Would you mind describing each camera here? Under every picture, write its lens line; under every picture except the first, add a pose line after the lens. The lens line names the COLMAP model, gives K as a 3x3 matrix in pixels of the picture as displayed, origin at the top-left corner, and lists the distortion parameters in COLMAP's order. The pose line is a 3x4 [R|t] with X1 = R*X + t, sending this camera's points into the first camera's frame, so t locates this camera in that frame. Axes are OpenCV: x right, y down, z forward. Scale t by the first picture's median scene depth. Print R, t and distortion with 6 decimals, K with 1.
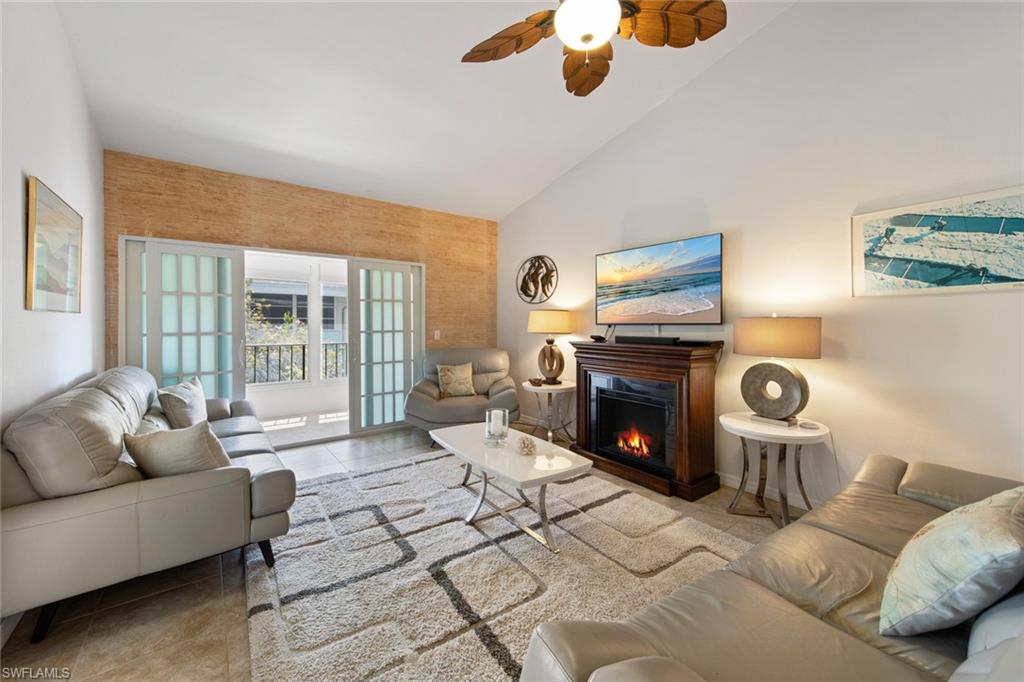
lens RADIAL K [[404.1, 0, 513.4], [0, 404.1, 324.2], [0, 0, 1]] dist [0.000952, -0.000052]
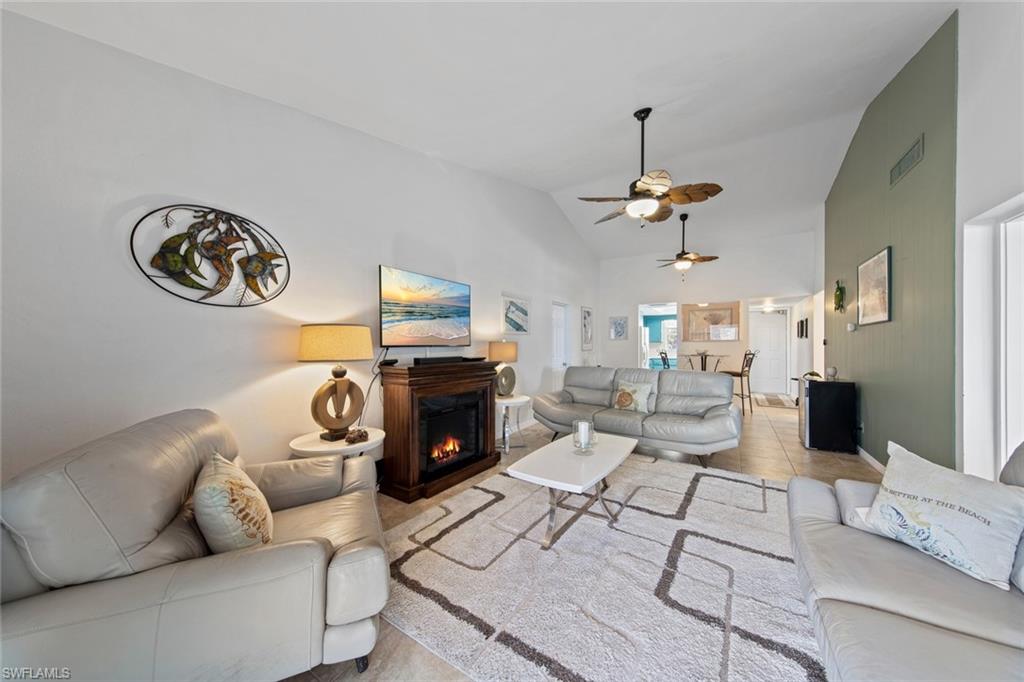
lens RADIAL K [[345.6, 0, 512.0], [0, 345.6, 341.0], [0, 0, 1]] dist [0.000062, 0.000029]
pose [[-0.351357, 0.003751, 0.936234, -0.570898], [0.005687, 0.999982, -0.001872, -0.006239], [-0.936224, 0.004667, -0.351372, 0.998676]]
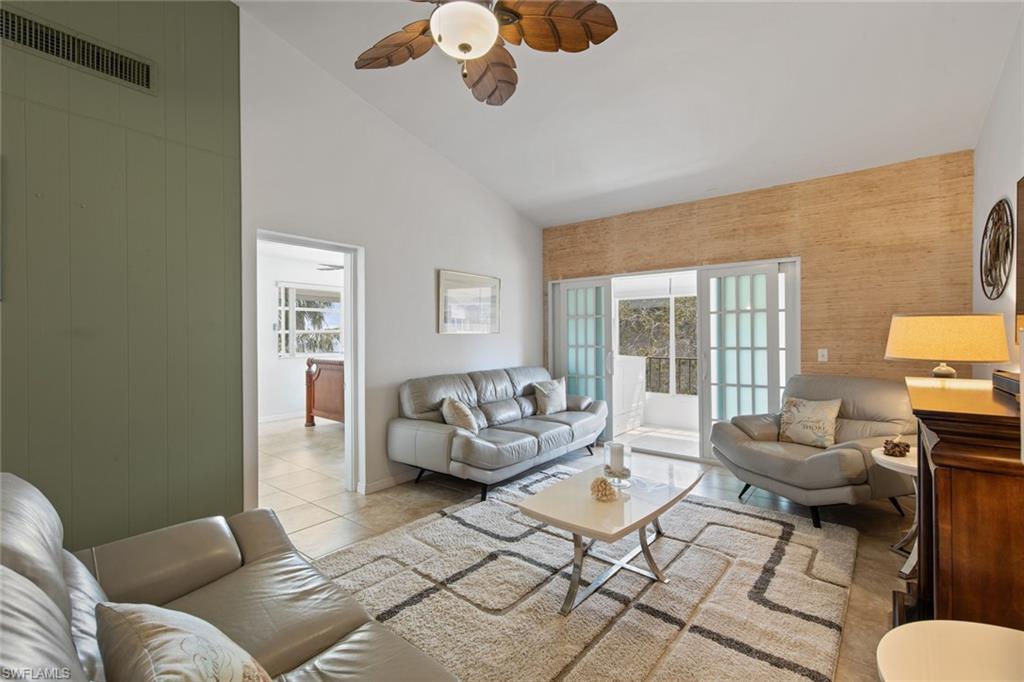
lens RADIAL K [[446.8, 0, 510.6], [0, 446.8, 338.9], [0, 0, 1]] dist [0.002588, 0.000076]
pose [[0.246162, 0.004485, -0.969218, 0.535154], [0.001939, 0.999985, 0.005120, -0.008247], [0.969227, -0.003139, 0.246149, 0.362672]]
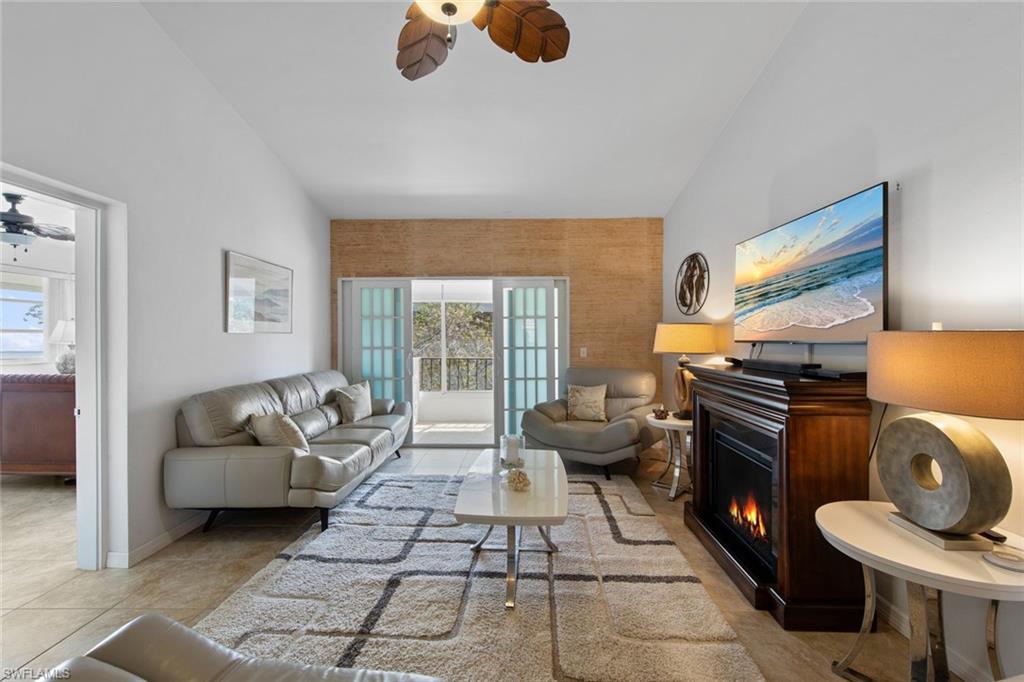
lens RADIAL K [[429.4, 0, 512.0], [0, 429.4, 341.0], [0, 0, 1]] dist [0.001369, 0.000117]
pose [[0.785410, 0.002501, -0.618971, 0.365996], [-0.000582, 0.999994, 0.003303, -0.003180], [0.618976, -0.002234, 0.785407, 0.158373]]
